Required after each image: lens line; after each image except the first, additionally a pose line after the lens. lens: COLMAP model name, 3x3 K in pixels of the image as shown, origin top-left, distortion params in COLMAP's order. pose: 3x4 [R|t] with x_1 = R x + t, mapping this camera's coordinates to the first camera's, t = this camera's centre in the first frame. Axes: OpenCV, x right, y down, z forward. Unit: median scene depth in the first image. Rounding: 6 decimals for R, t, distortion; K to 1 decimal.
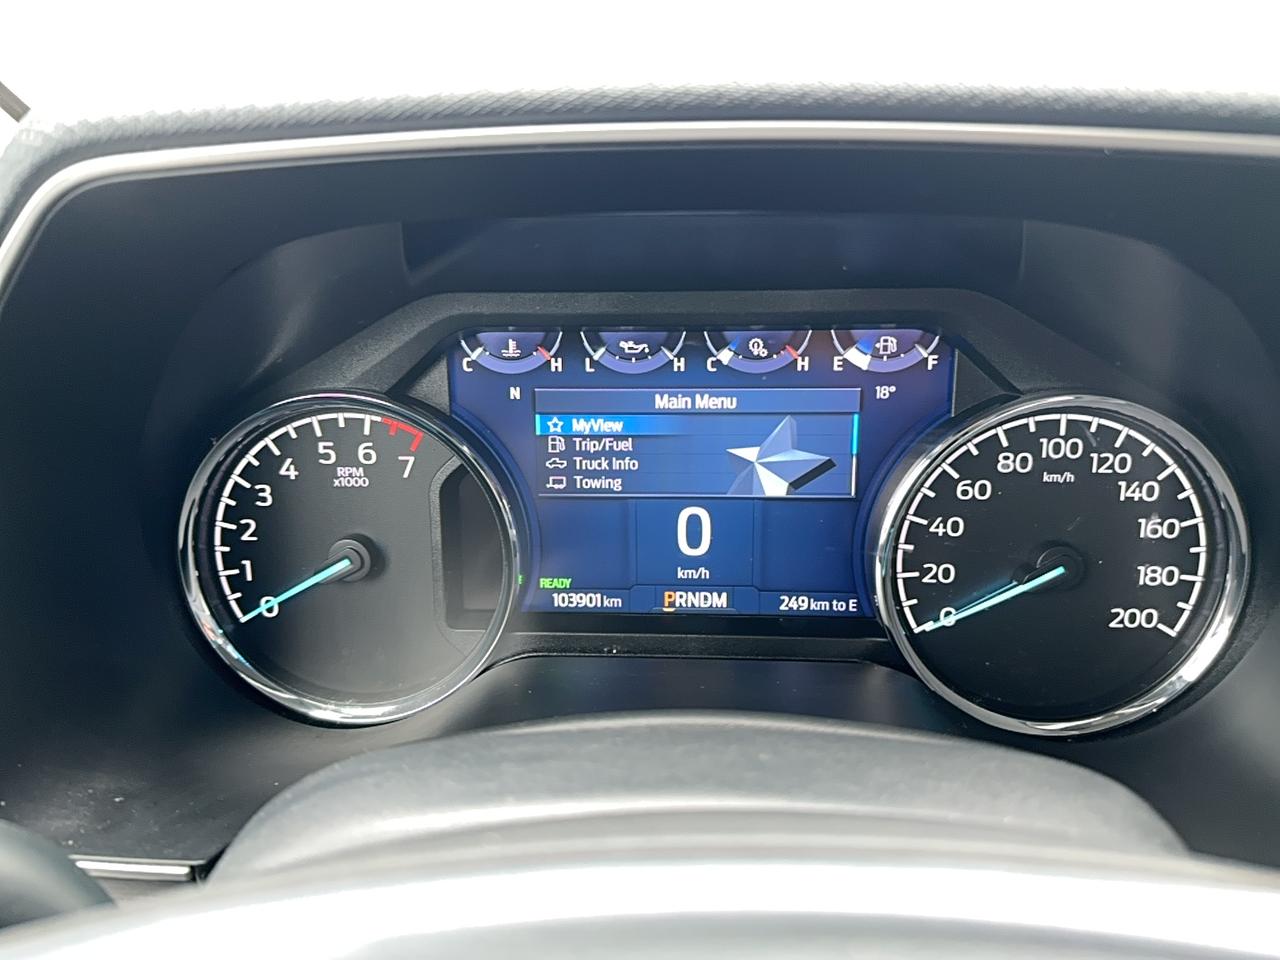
lens RADIAL K [[901.7, 0, 640.0], [0, 901.7, 480.0], [0, 0, 1]] dist [0.084947, -0.149463]
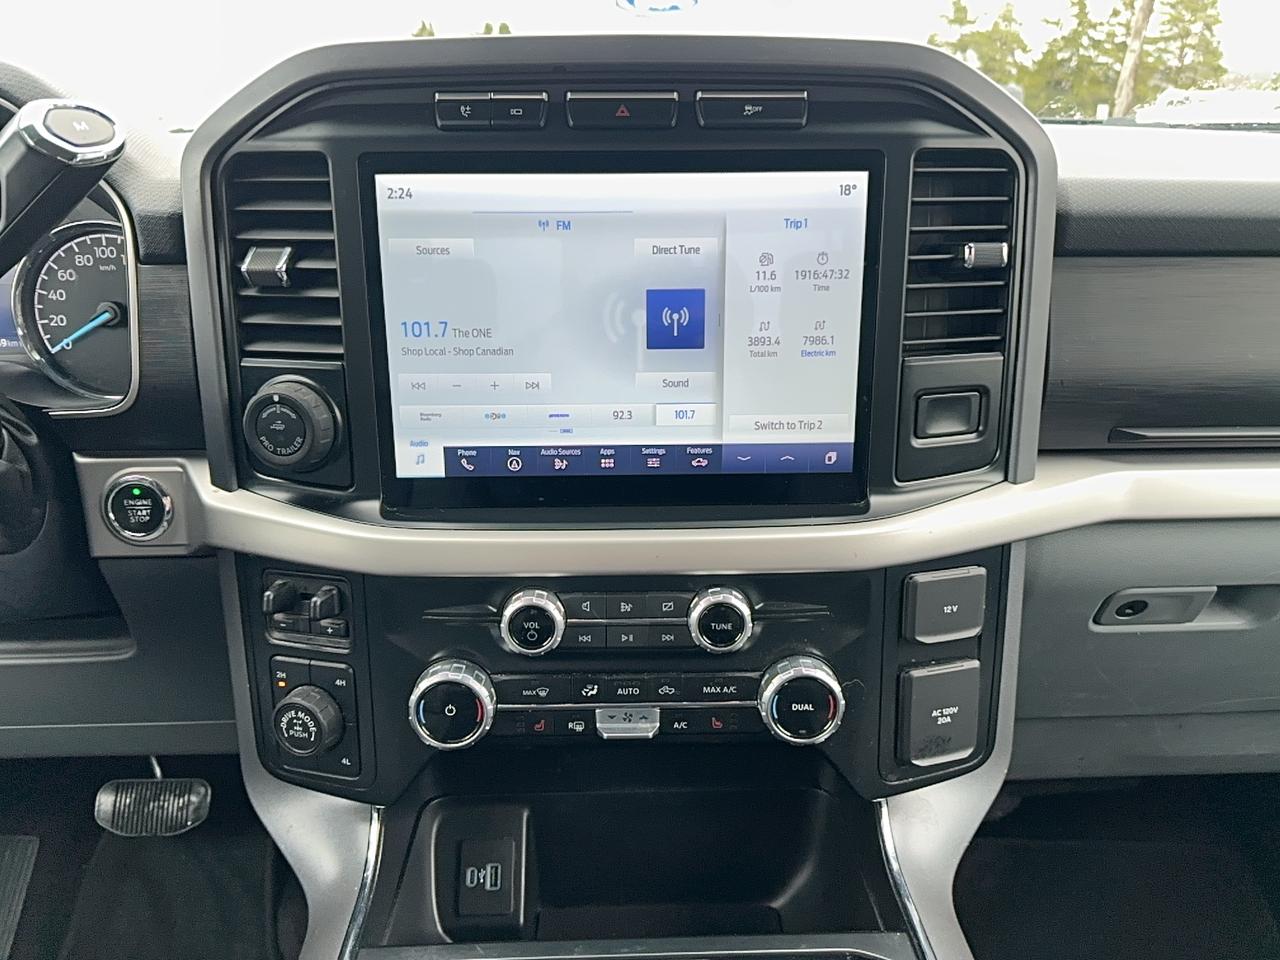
lens RADIAL K [[901.7, 0, 640.0], [0, 901.7, 480.0], [0, 0, 1]] dist [0.084947, -0.149463]
pose [[0.997383, -0.021681, 0.068971, 1.415851], [0.020090, 0.999518, 0.023677, 0.418925], [-0.069452, -0.022230, 0.997338, -1.019776]]
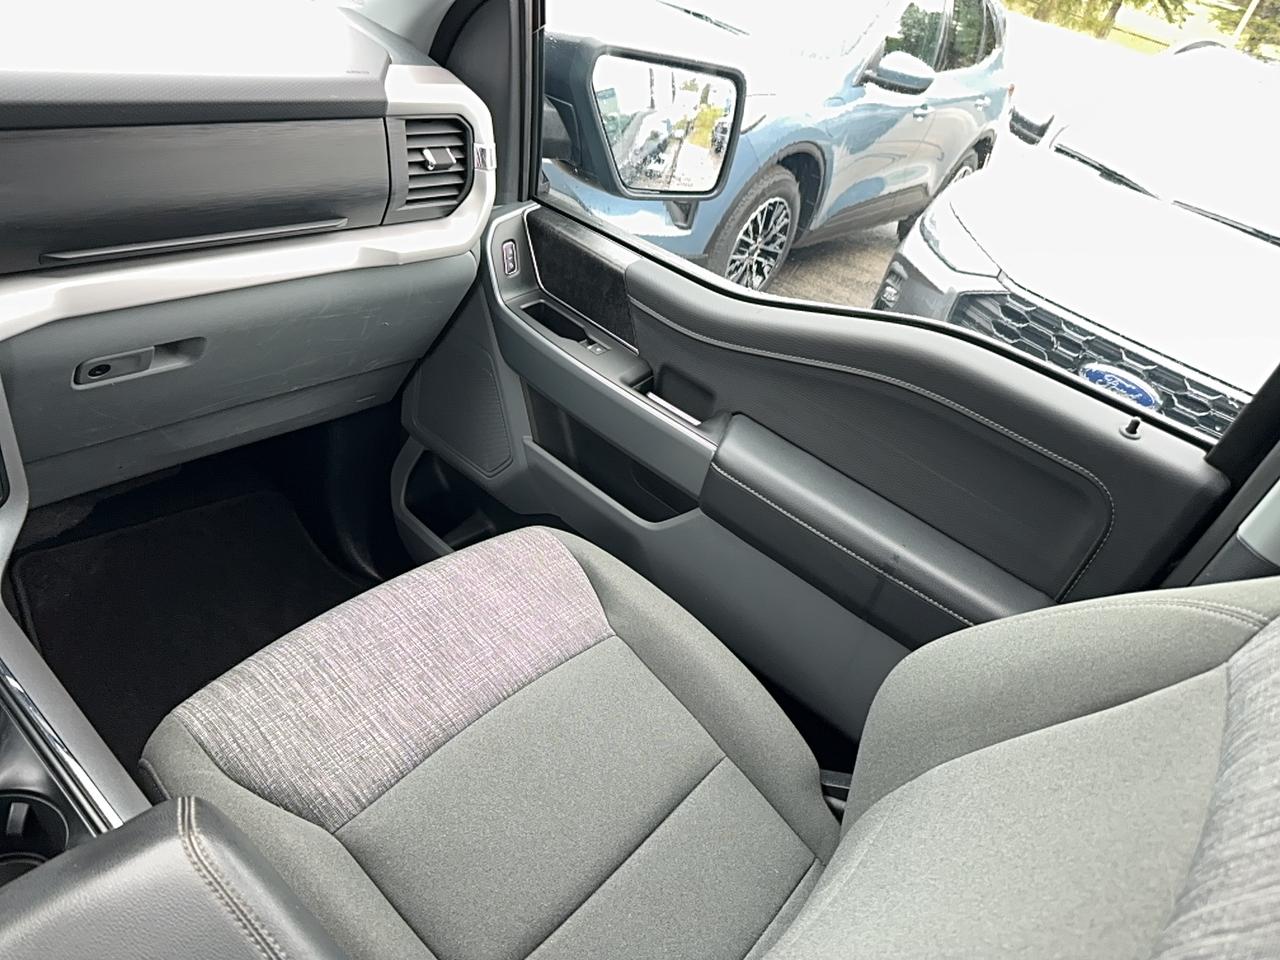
lens RADIAL K [[901.7, 0, 640.0], [0, 901.7, 480.0], [0, 0, 1]] dist [0.084947, -0.149463]
pose [[0.596642, -0.324883, 0.733805, 1.410034], [0.022095, 0.920694, 0.389660, 0.026951], [-0.802203, -0.216274, 0.556503, -2.094903]]
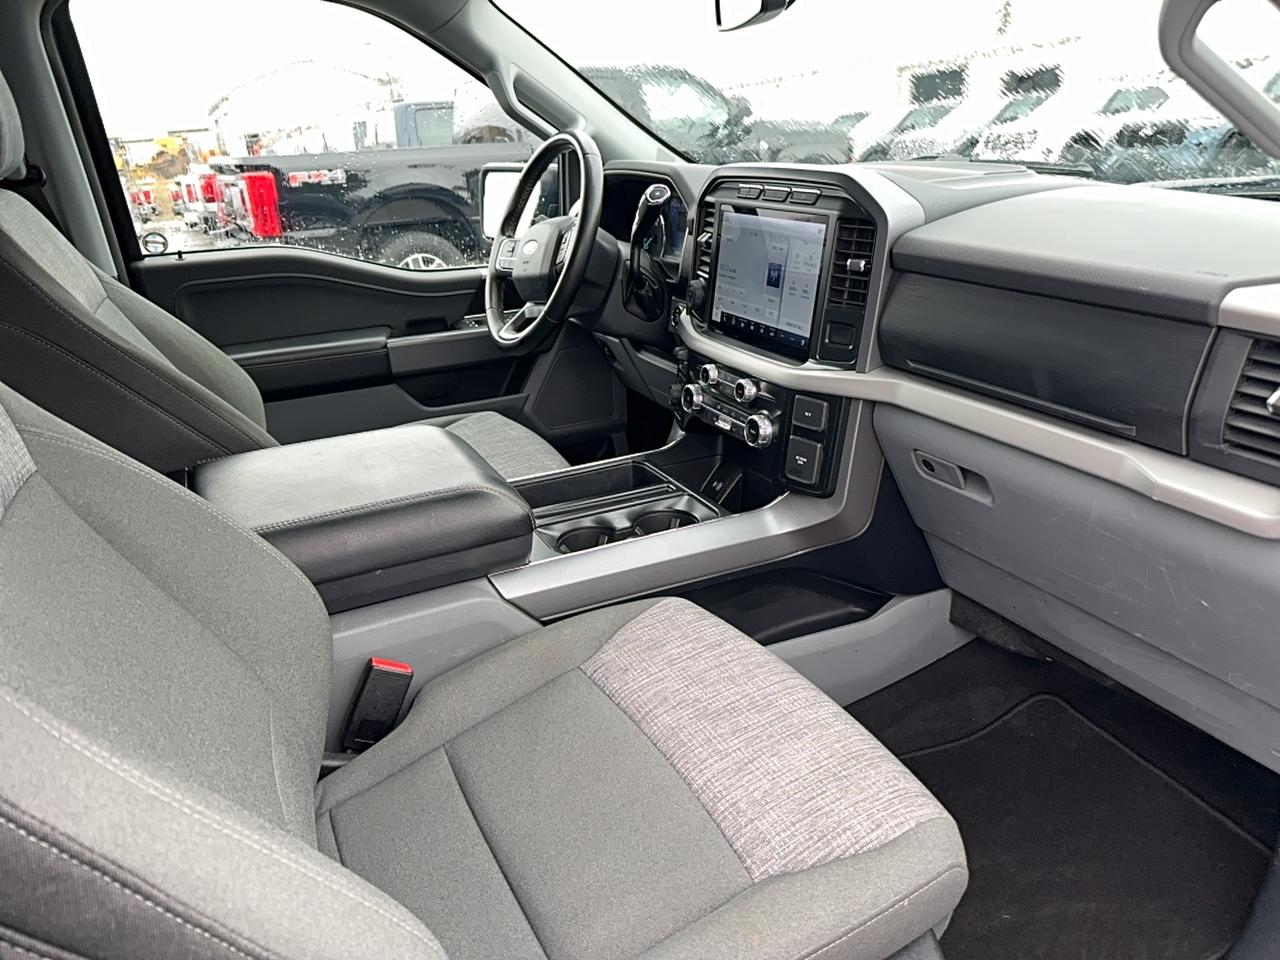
lens RADIAL K [[923.7, 0, 640.0], [0, 923.7, 480.0], [0, 0, 1]] dist [0.039268, -0.047896]
pose [[0.473909, 0.306897, -0.825363, 4.967694], [-0.233084, 0.947589, 0.218512, 0.279999], [0.849166, 0.088825, 0.520603, -2.011473]]
